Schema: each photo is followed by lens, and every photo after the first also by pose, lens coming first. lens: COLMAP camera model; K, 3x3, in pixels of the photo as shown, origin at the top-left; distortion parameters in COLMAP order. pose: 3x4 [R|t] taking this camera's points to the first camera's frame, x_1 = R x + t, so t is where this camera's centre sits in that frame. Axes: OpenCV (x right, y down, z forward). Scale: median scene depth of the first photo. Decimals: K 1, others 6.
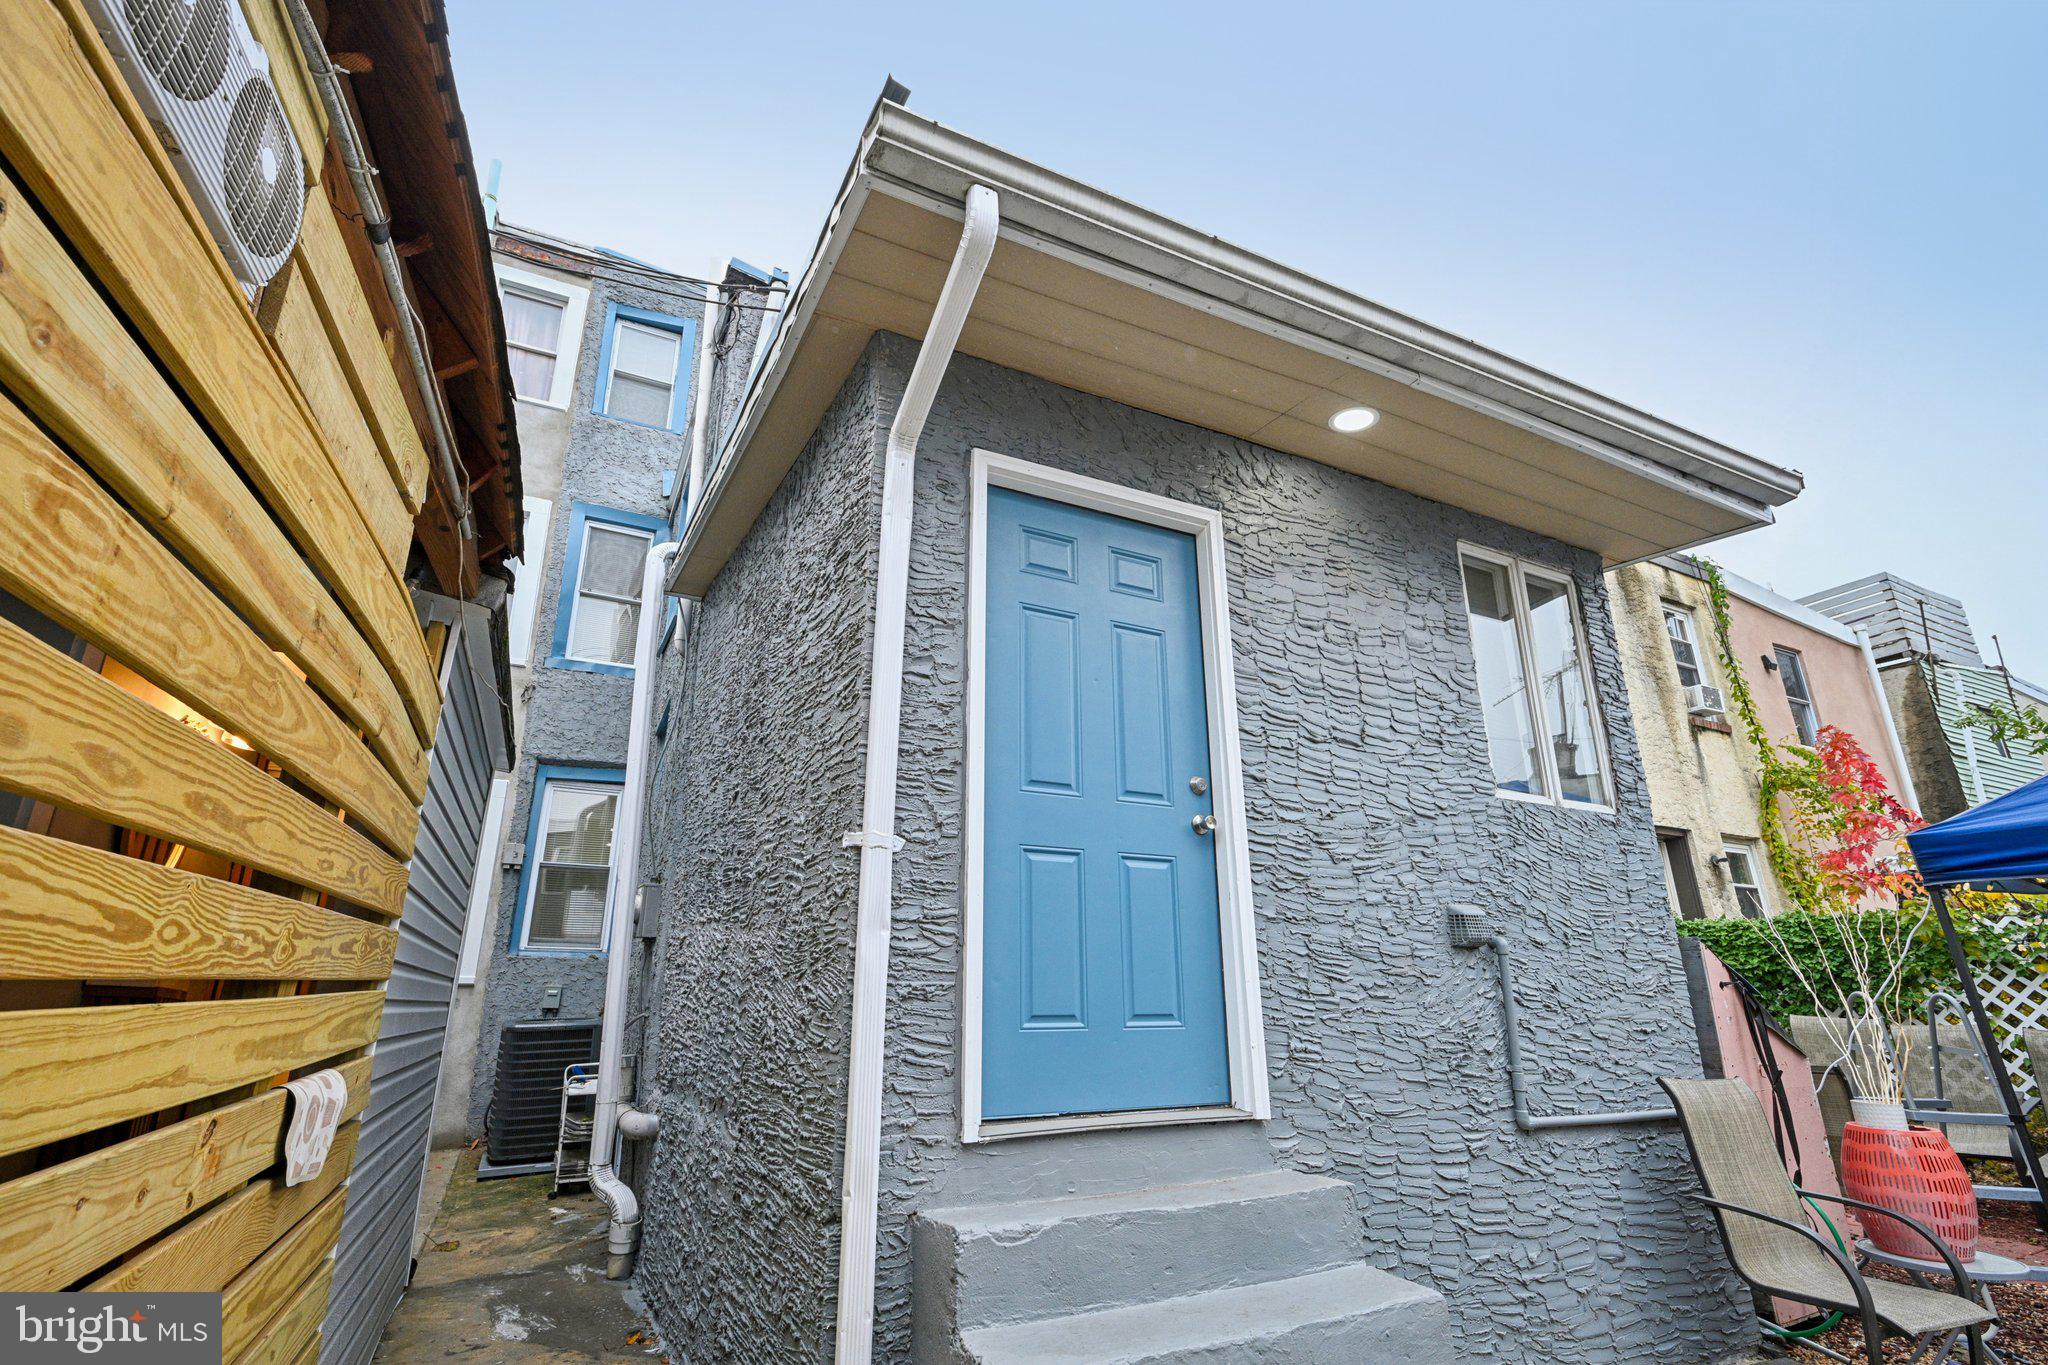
lens RADIAL K [[932.8, 0, 996.7], [0, 932.8, 672.9], [0, 0, 1]] dist [-0.001814, 0.000112]
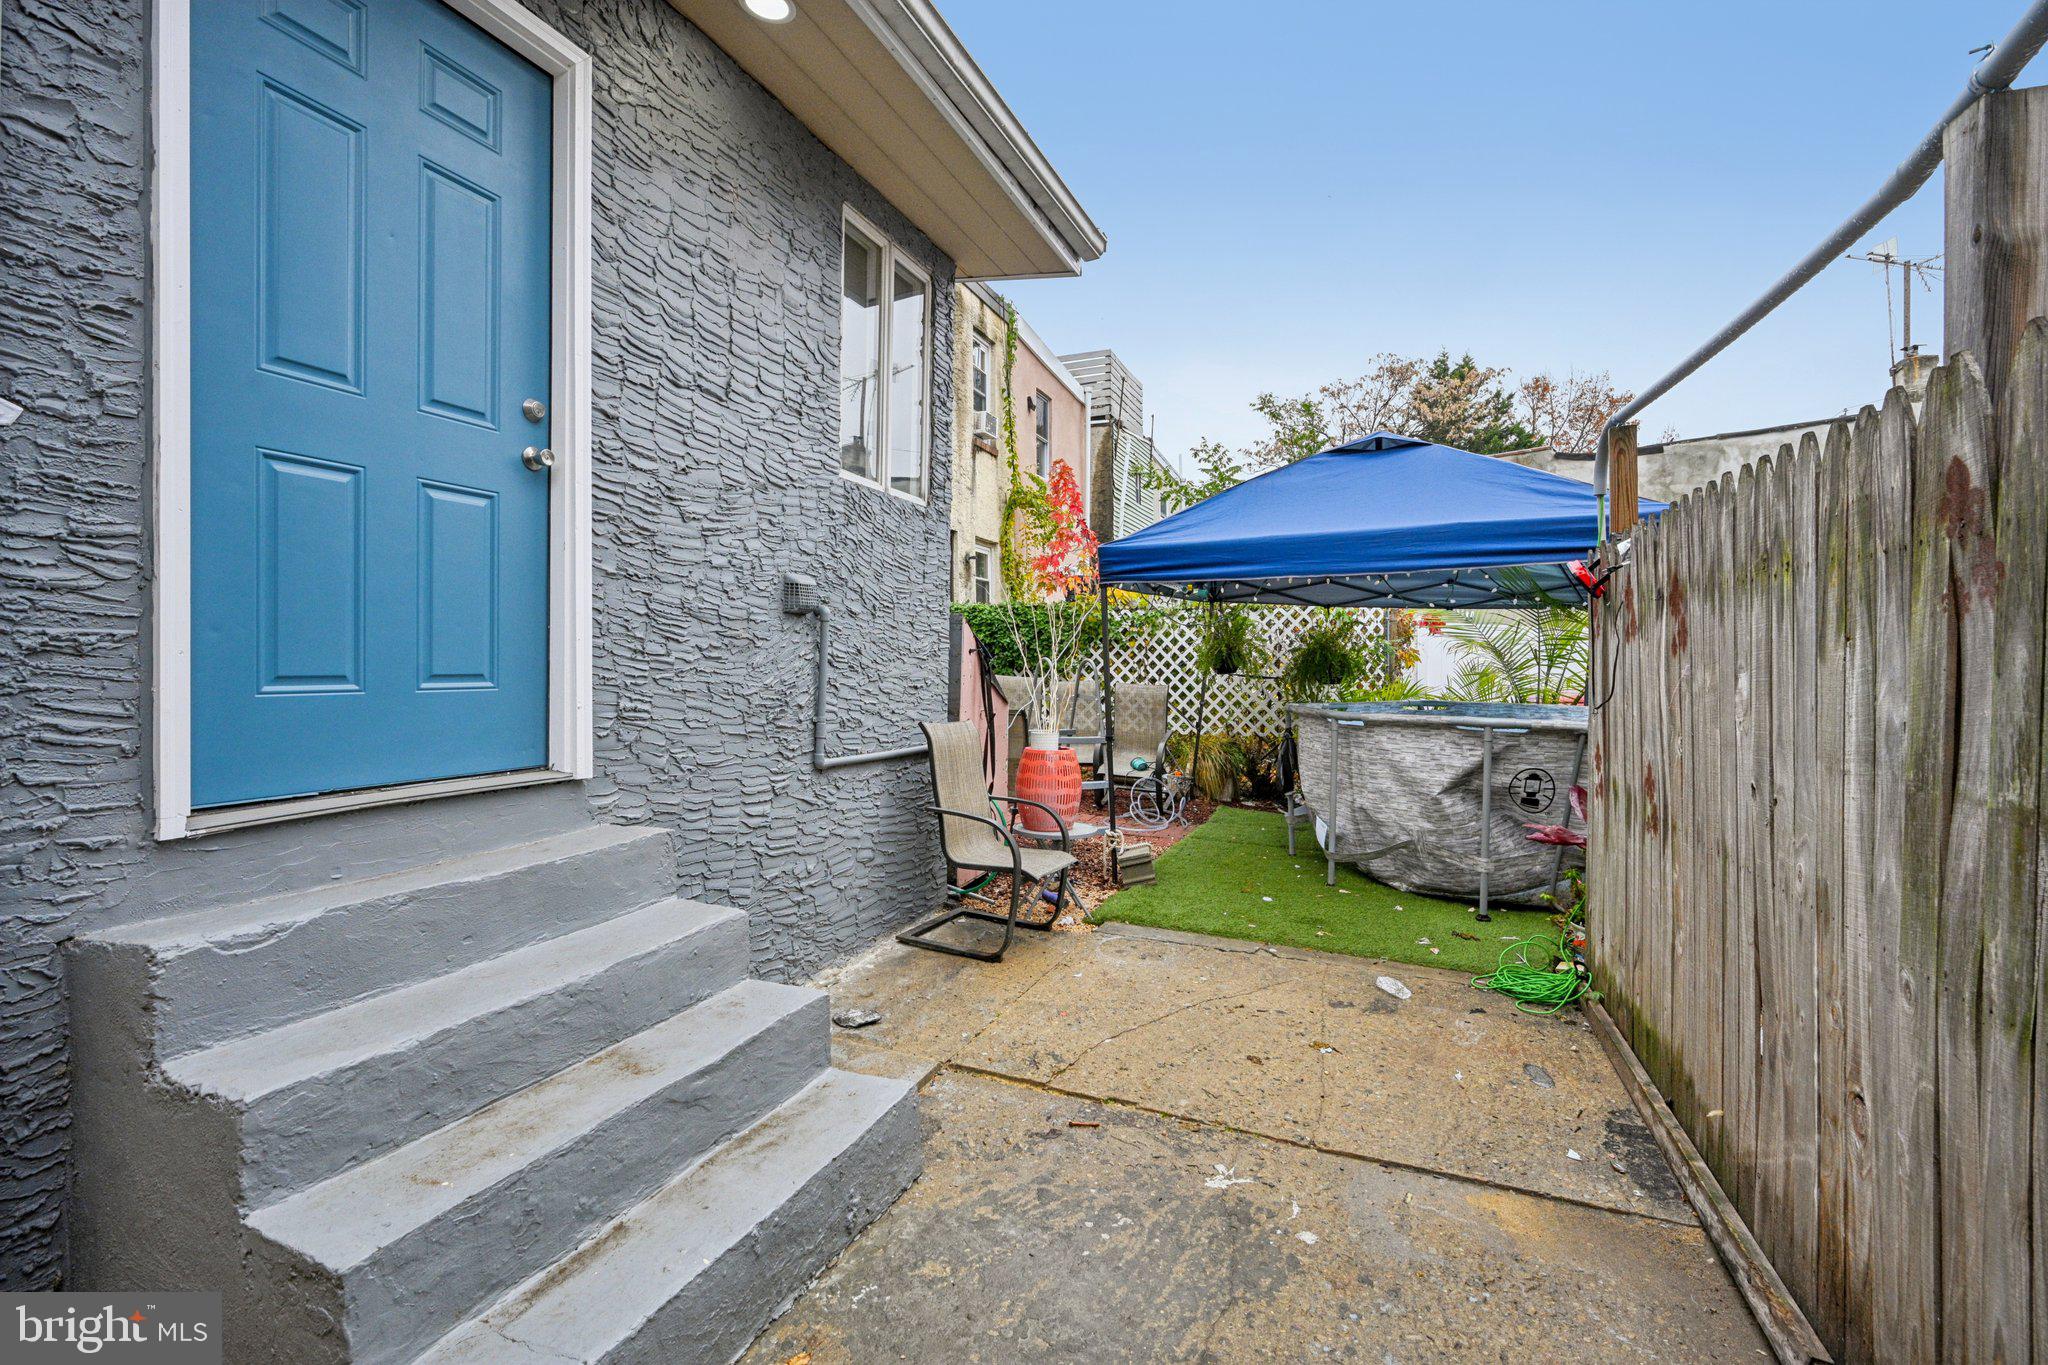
lens RADIAL K [[932.8, 0, 996.7], [0, 932.8, 672.9], [0, 0, 1]] dist [-0.001814, 0.000112]
pose [[0.751529, -0.004755, 0.659683, -0.018560], [-0.215760, 0.943208, 0.252598, 0.044440], [-0.623420, -0.332168, 0.707822, 0.096632]]
